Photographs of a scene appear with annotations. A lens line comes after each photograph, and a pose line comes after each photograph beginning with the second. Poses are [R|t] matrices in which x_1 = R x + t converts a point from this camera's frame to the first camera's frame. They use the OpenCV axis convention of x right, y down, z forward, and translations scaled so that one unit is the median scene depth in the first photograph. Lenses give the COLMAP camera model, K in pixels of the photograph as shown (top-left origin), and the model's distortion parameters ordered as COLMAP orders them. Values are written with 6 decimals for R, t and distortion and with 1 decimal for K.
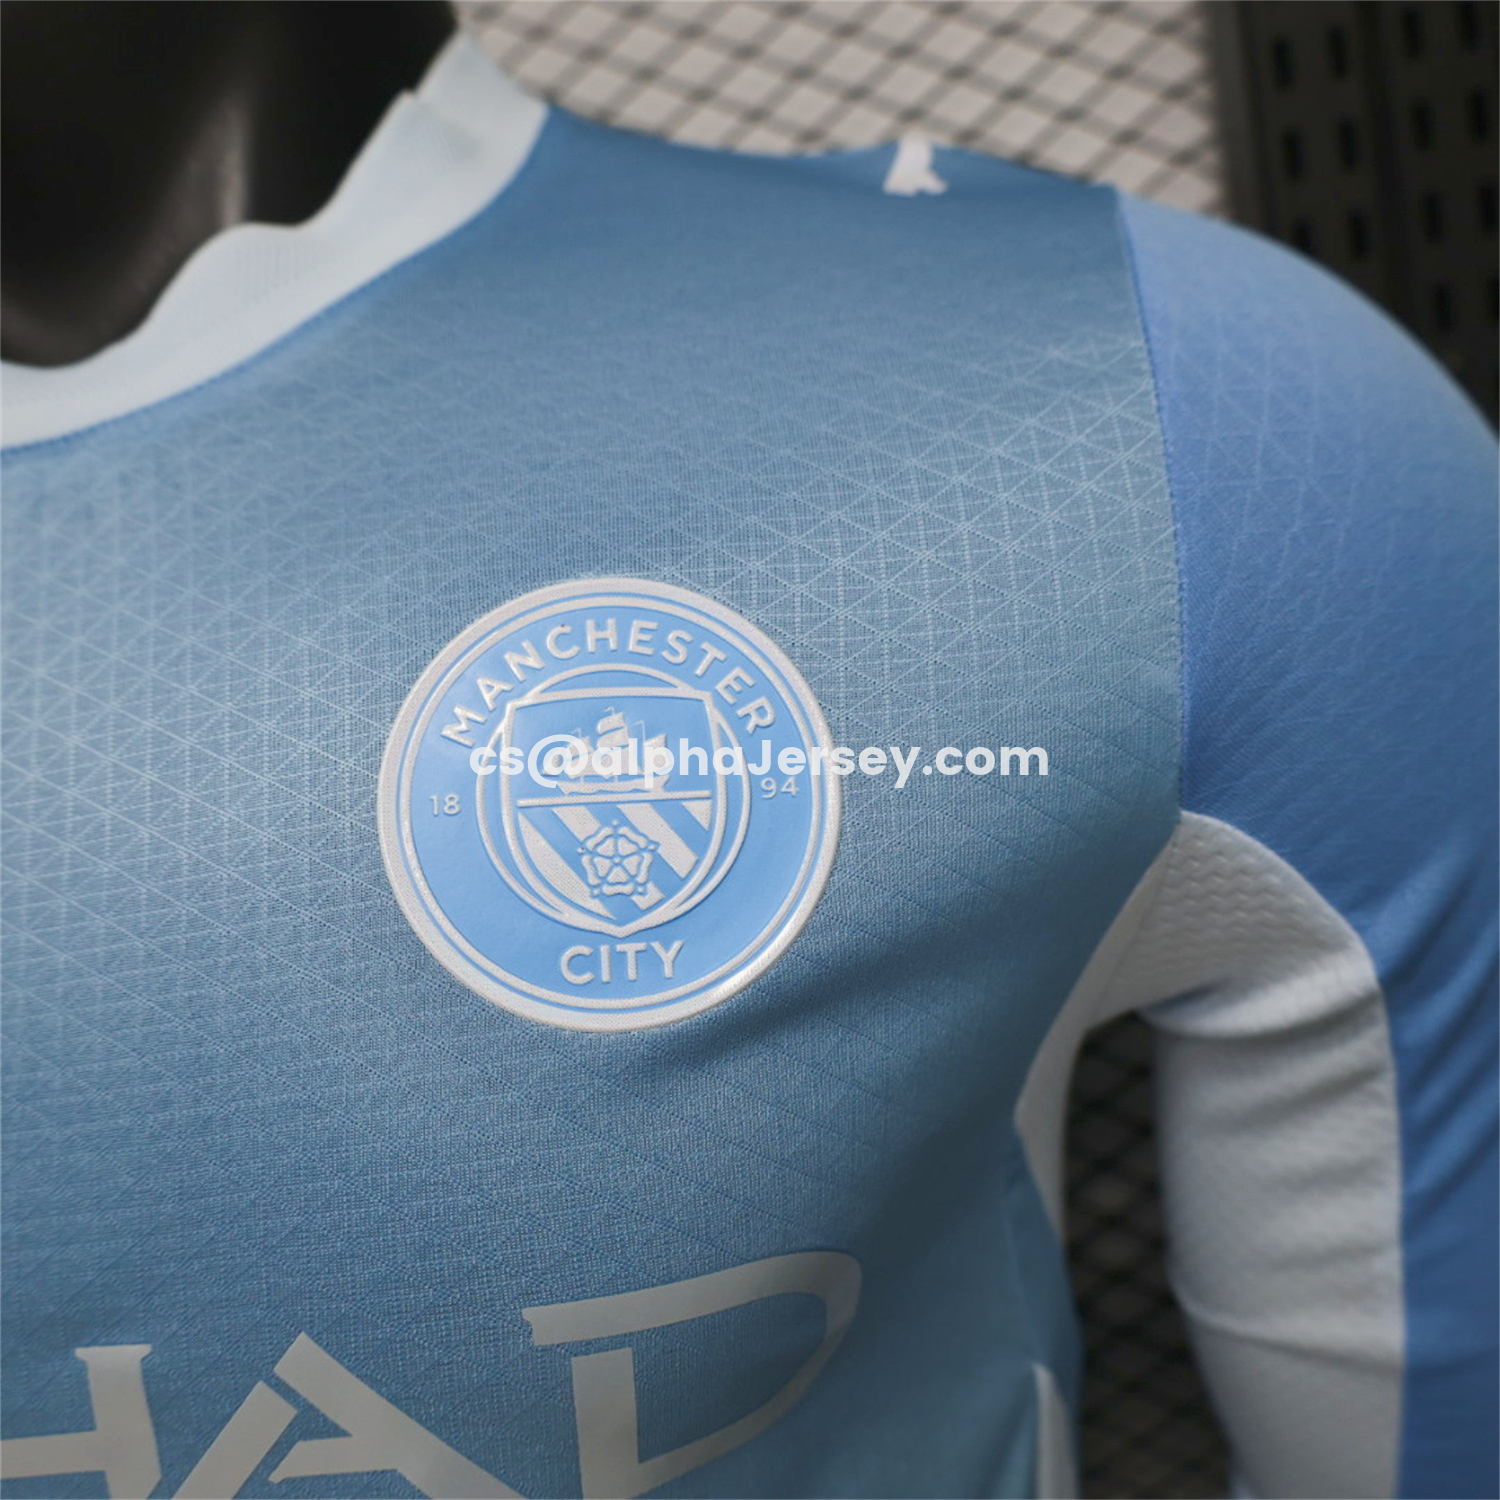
lens RADIAL K [[1525.5, 0, 742.1], [0, 1525.5, 748.6], [0, 0, 1]] dist [-0.002158, 0.000000]
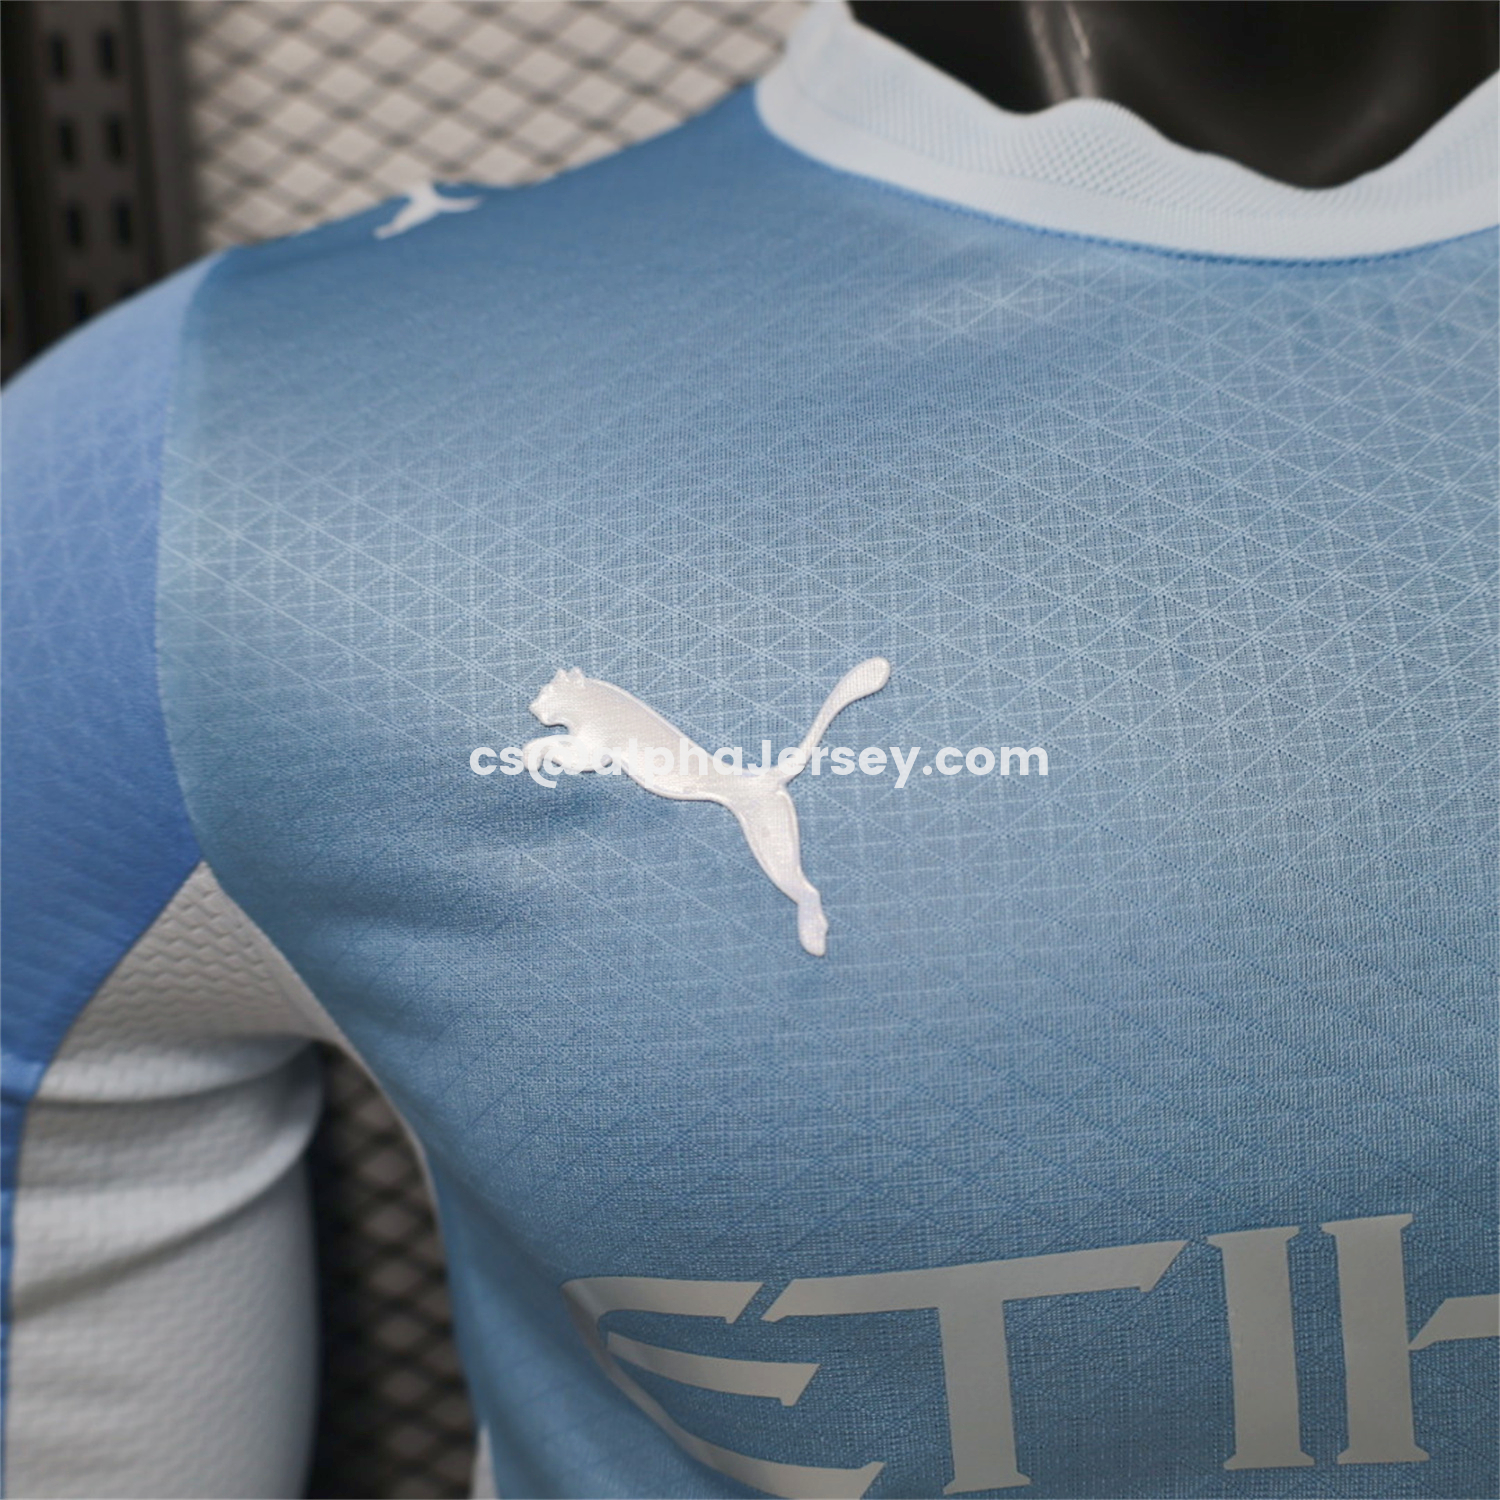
lens RADIAL K [[1525.5, 0, 749.0], [0, 1525.5, 735.2], [0, 0, 1]] dist [-0.002158, 0.000000]
pose [[0.988599, 0.074485, 0.130861, -1.059728], [-0.068242, 0.996335, -0.051567, 0.192393], [-0.134222, 0.042049, 0.990059, 0.137867]]
